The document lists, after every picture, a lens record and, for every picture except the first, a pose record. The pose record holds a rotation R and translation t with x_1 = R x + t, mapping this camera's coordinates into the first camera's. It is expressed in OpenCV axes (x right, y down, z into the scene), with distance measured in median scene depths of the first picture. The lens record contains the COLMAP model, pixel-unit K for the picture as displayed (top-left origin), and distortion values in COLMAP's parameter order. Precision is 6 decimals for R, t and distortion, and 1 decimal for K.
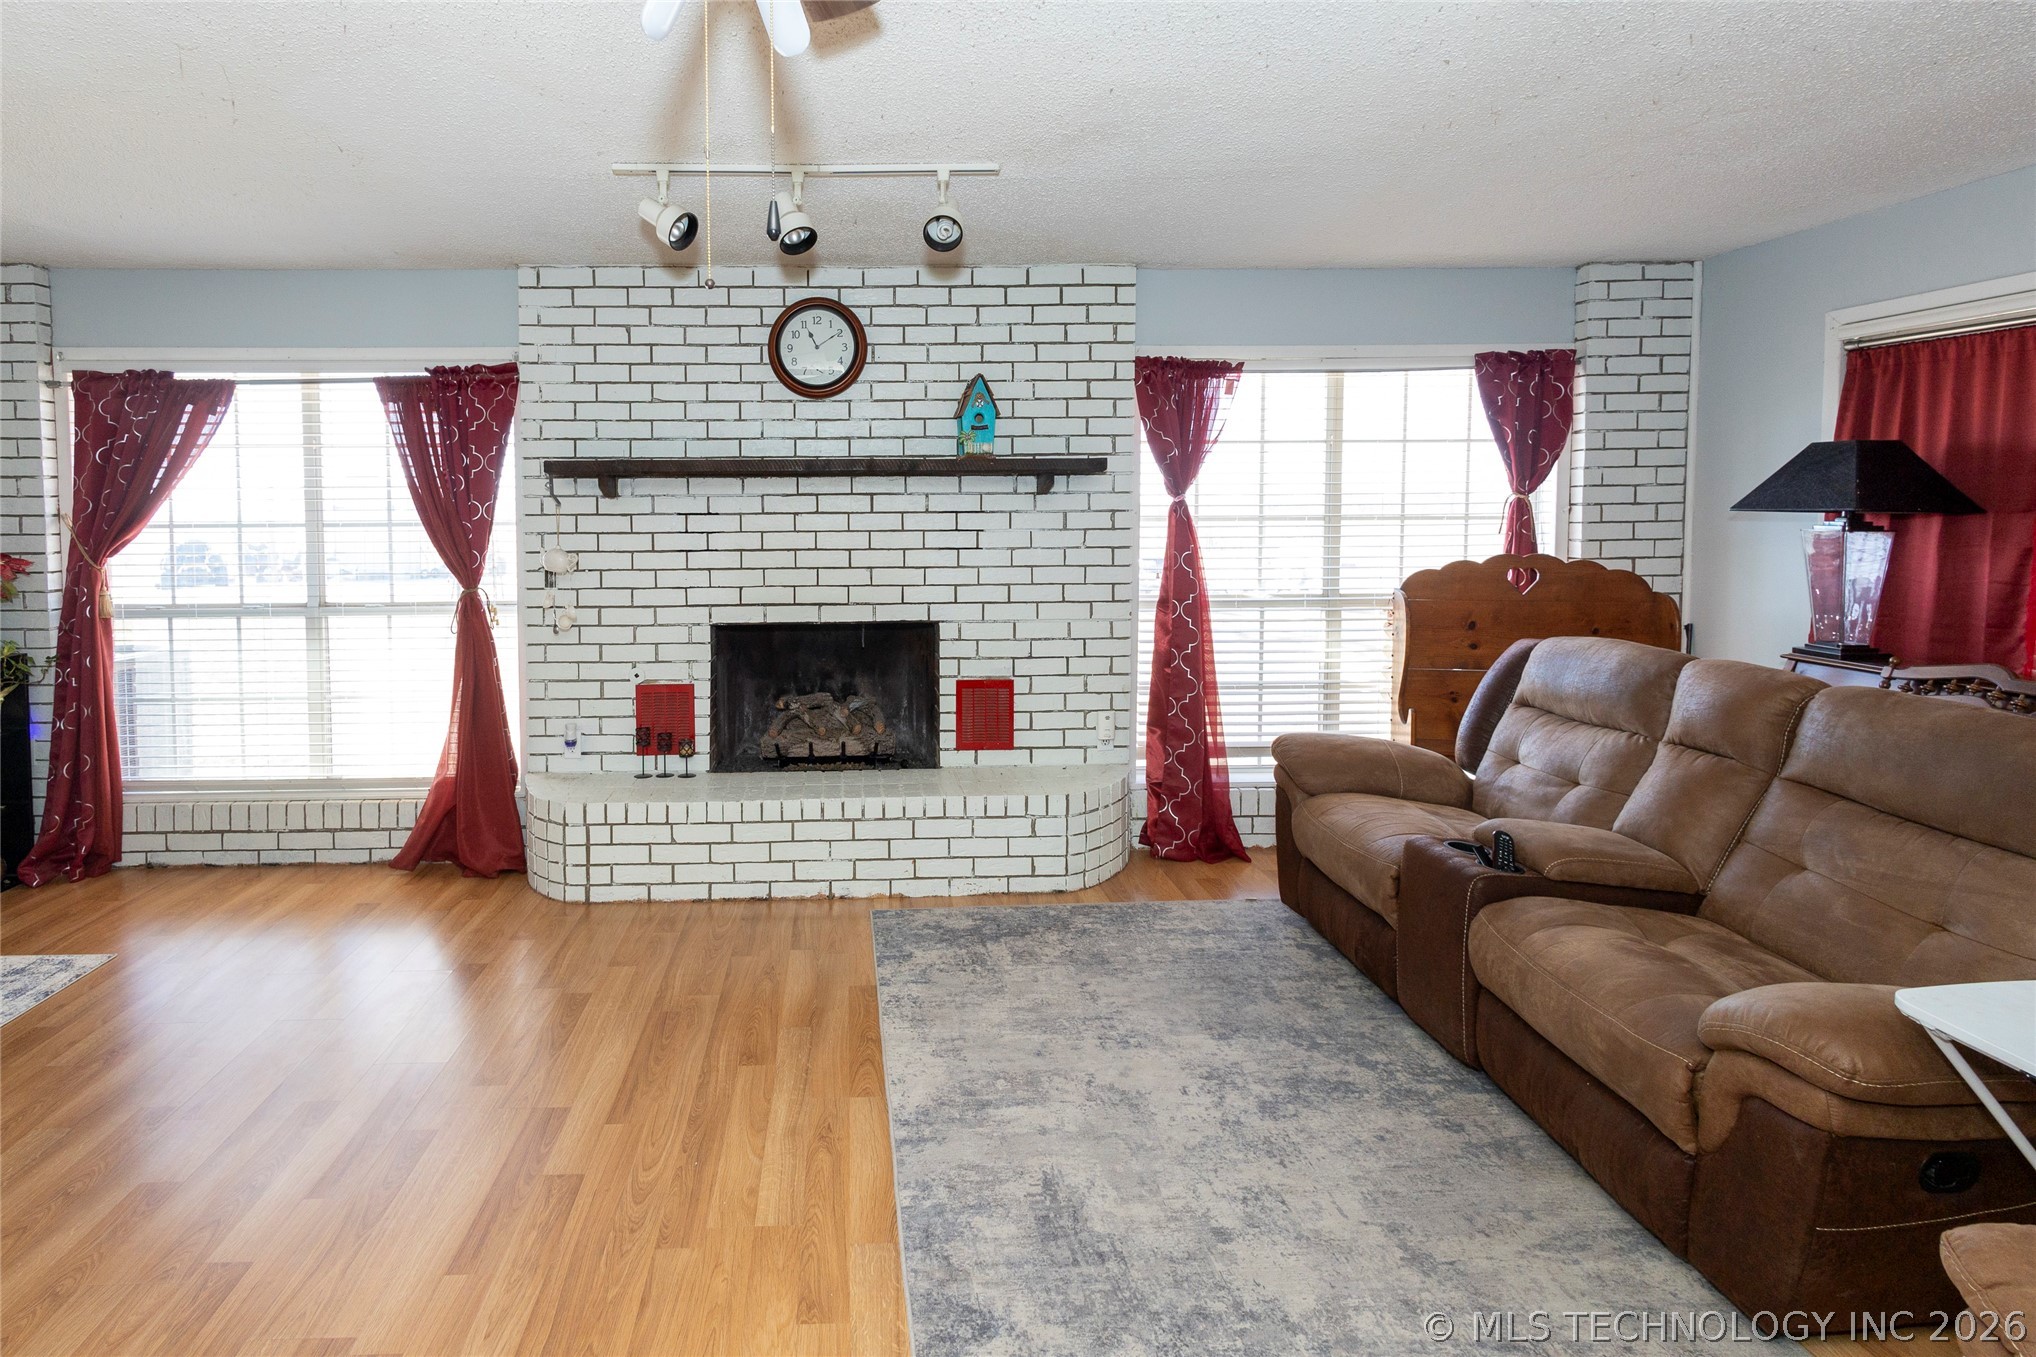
lens RADIAL K [[1025.1, 0, 861.1], [0, 1025.1, 554.8], [0, 0, 1]] dist [0.001026, -0.000258]
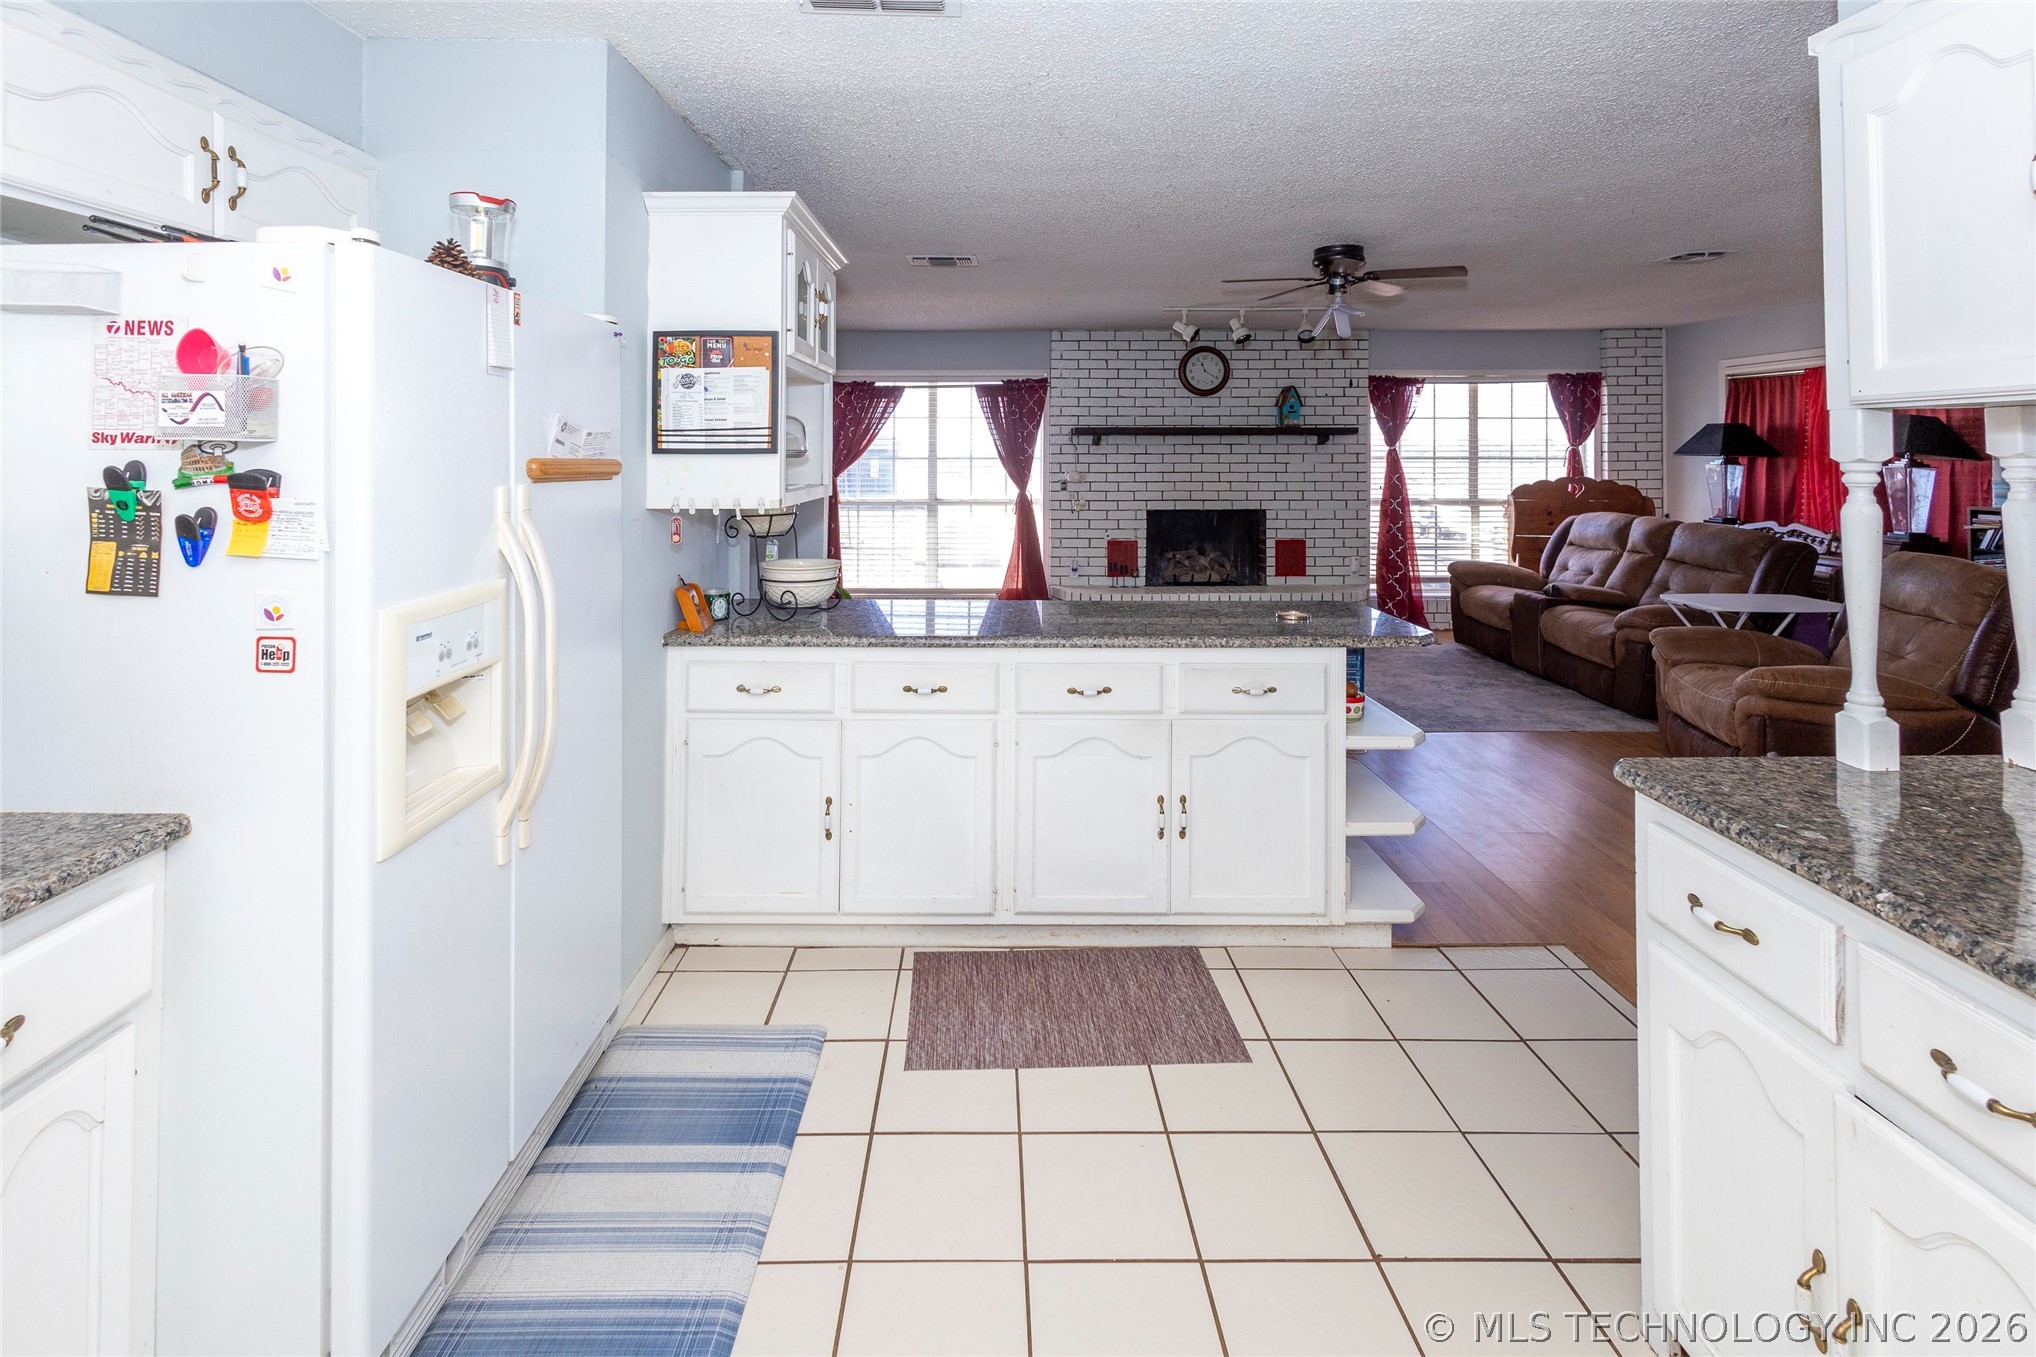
lens RADIAL K [[933.7, 0, 942.2], [0, 933.7, 440.0], [0, 0, 1]] dist [0.001860, 0.000659]
pose [[0.997639, 0.005180, -0.068483, -0.420857], [-0.009160, 0.998278, -0.057934, 0.041567], [0.068065, 0.058425, 0.995969, -0.827187]]
